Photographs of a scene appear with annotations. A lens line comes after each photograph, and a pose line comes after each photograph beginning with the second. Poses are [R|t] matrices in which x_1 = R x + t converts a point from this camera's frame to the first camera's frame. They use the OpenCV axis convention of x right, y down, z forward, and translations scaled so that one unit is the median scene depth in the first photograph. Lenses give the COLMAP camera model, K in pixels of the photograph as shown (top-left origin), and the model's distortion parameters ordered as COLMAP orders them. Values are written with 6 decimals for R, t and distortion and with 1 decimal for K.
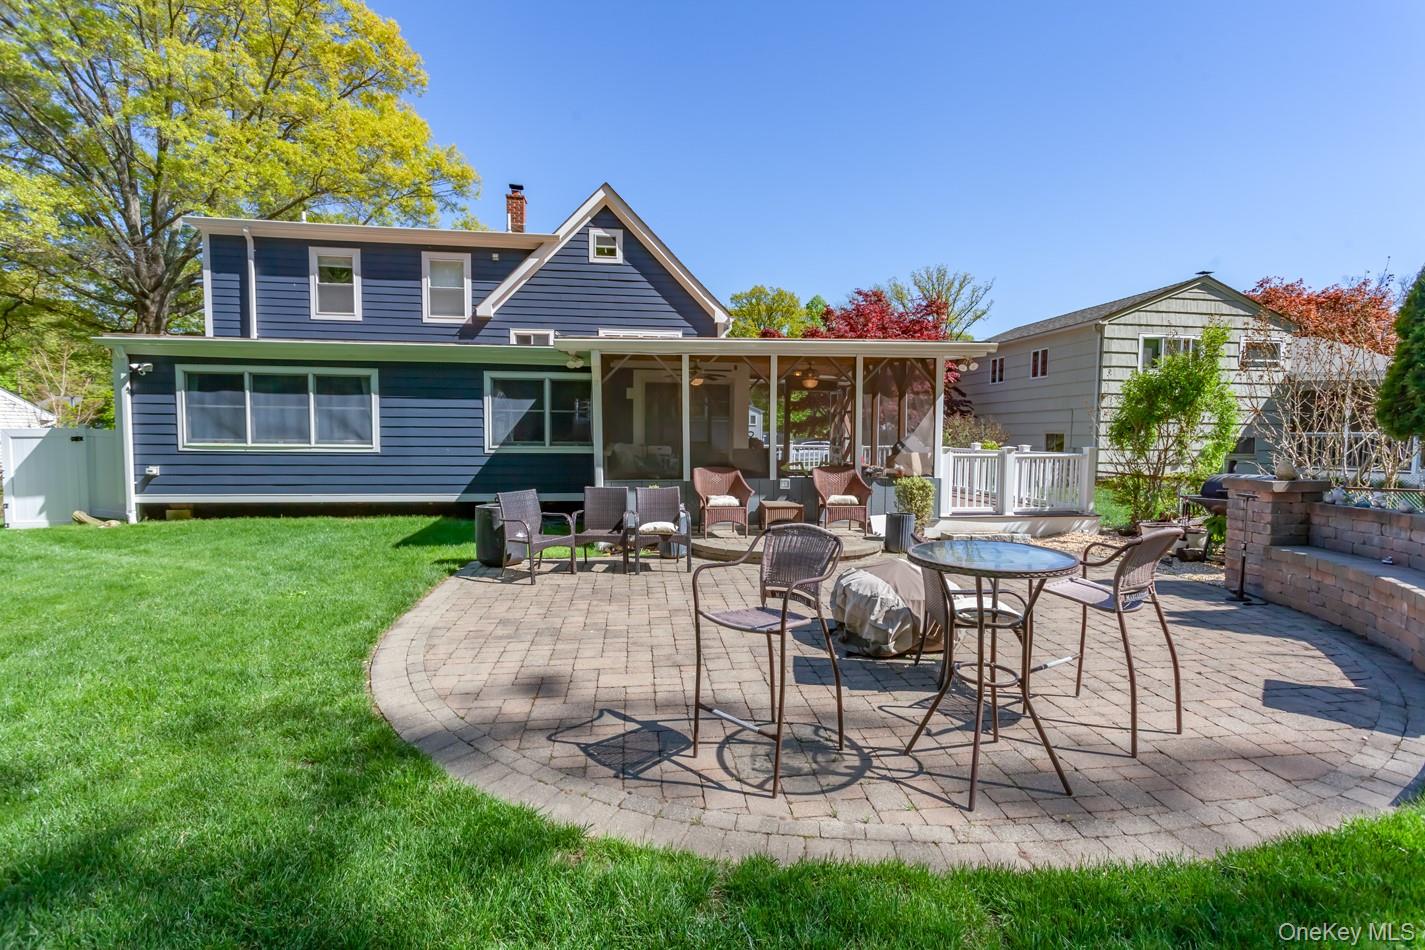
lens RADIAL K [[670.0, 0, 715.1], [0, 670.0, 477.9], [0, 0, 1]] dist [0.001393, -0.000458]
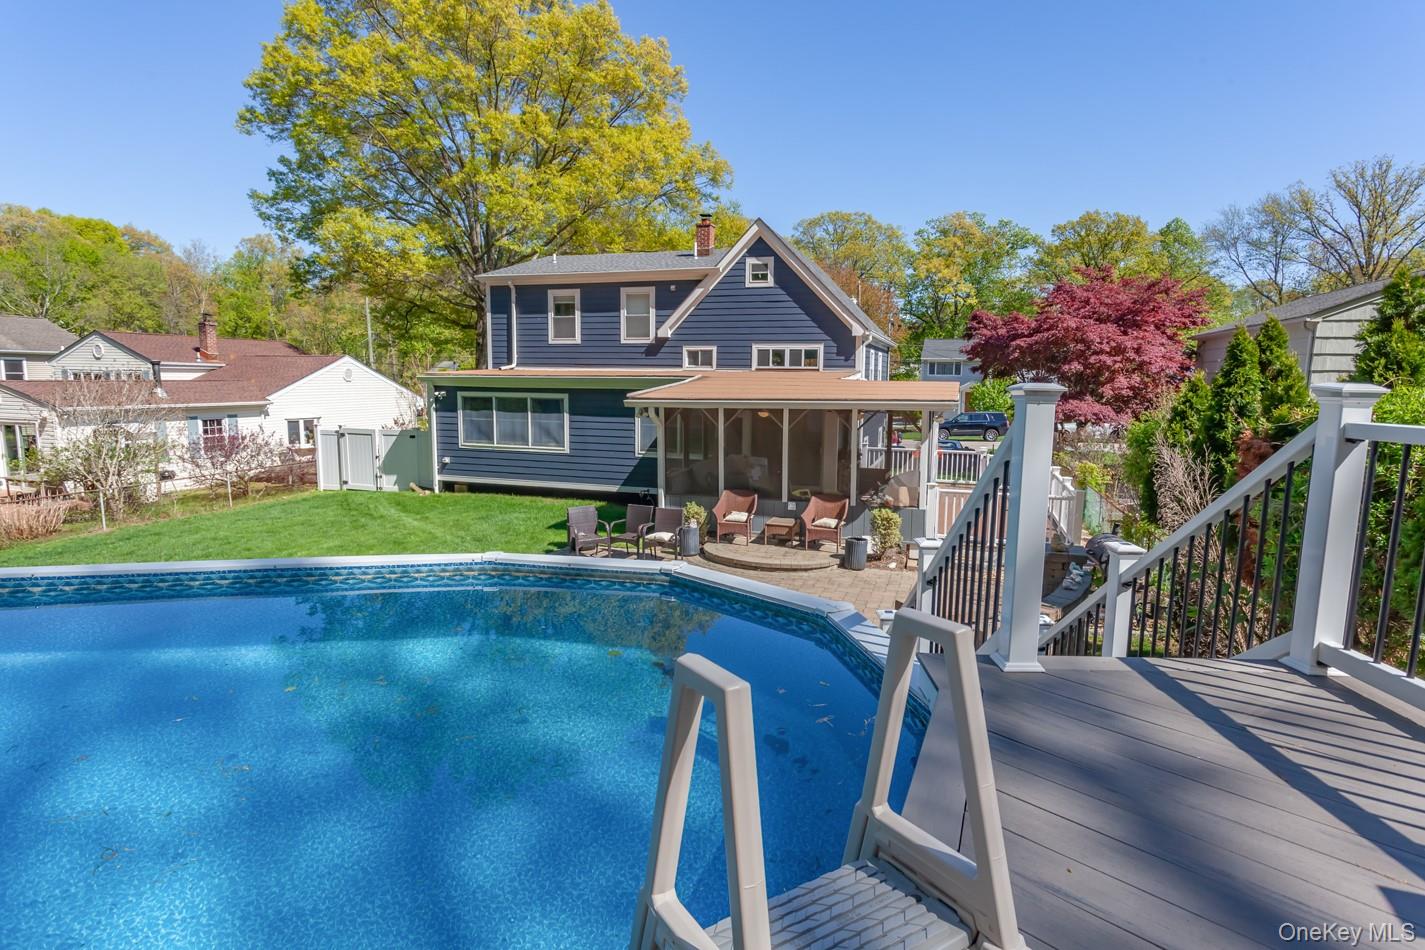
lens RADIAL K [[760.3, 0, 713.0], [0, 760.3, 471.7], [0, 0, 1]] dist [-0.024073, 0.029079]
pose [[0.897366, 0.056480, -0.437658, 0.445687], [-0.030083, 0.997298, 0.067019, -0.110682], [0.440261, -0.046974, 0.896640, -0.278101]]
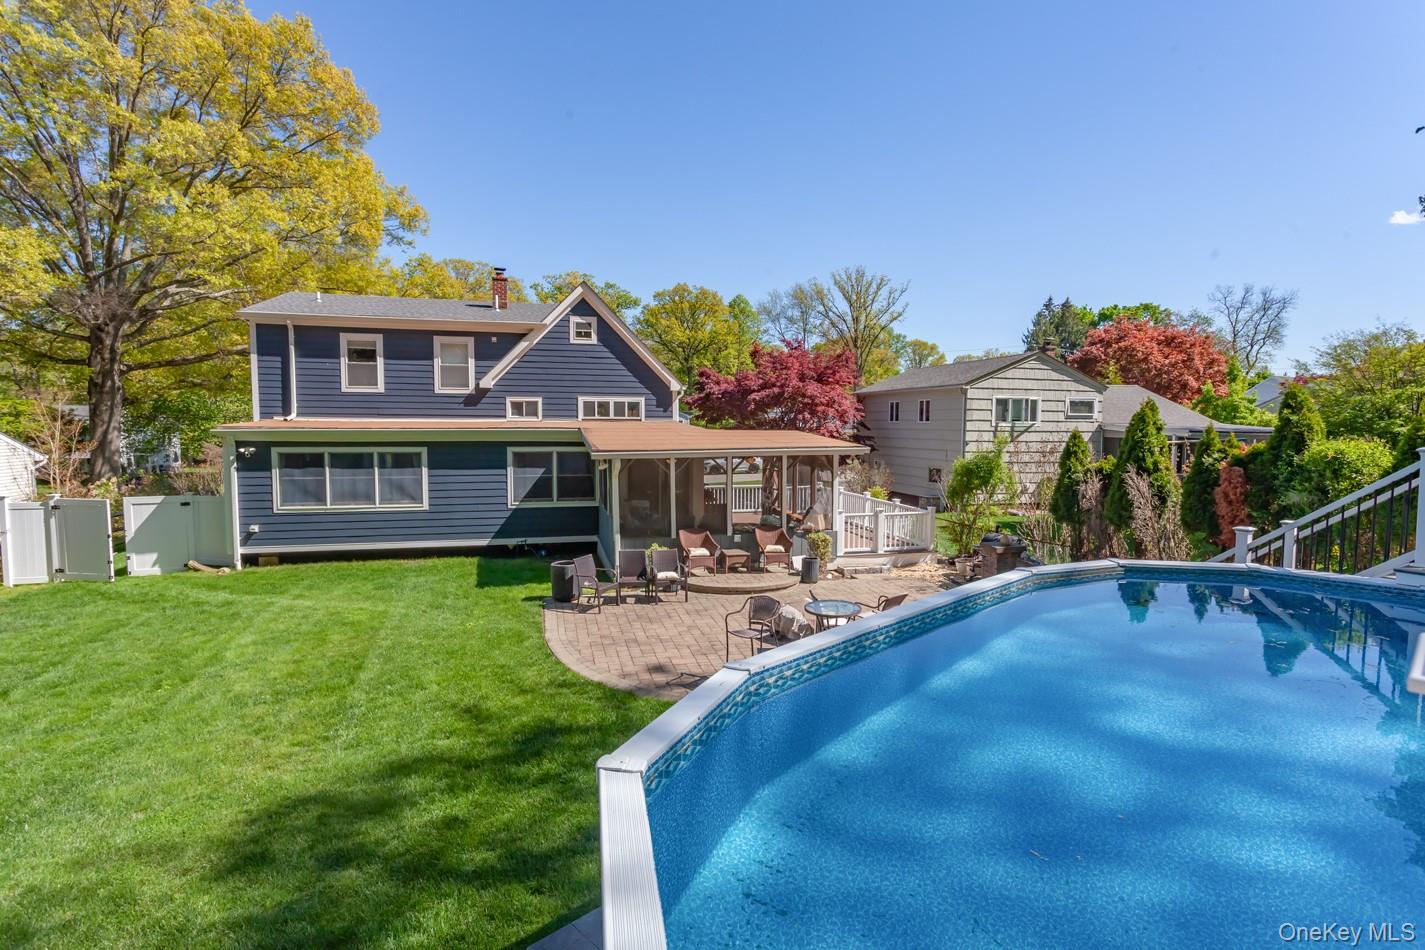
lens RADIAL K [[726.0, 0, 716.4], [0, 726.0, 477.6], [0, 0, 1]] dist [-0.003394, -0.000206]
pose [[0.992539, -0.011970, 0.121340, -0.105243], [0.009686, 0.999765, 0.019398, -0.119097], [-0.121544, -0.018078, 0.992421, -0.469986]]
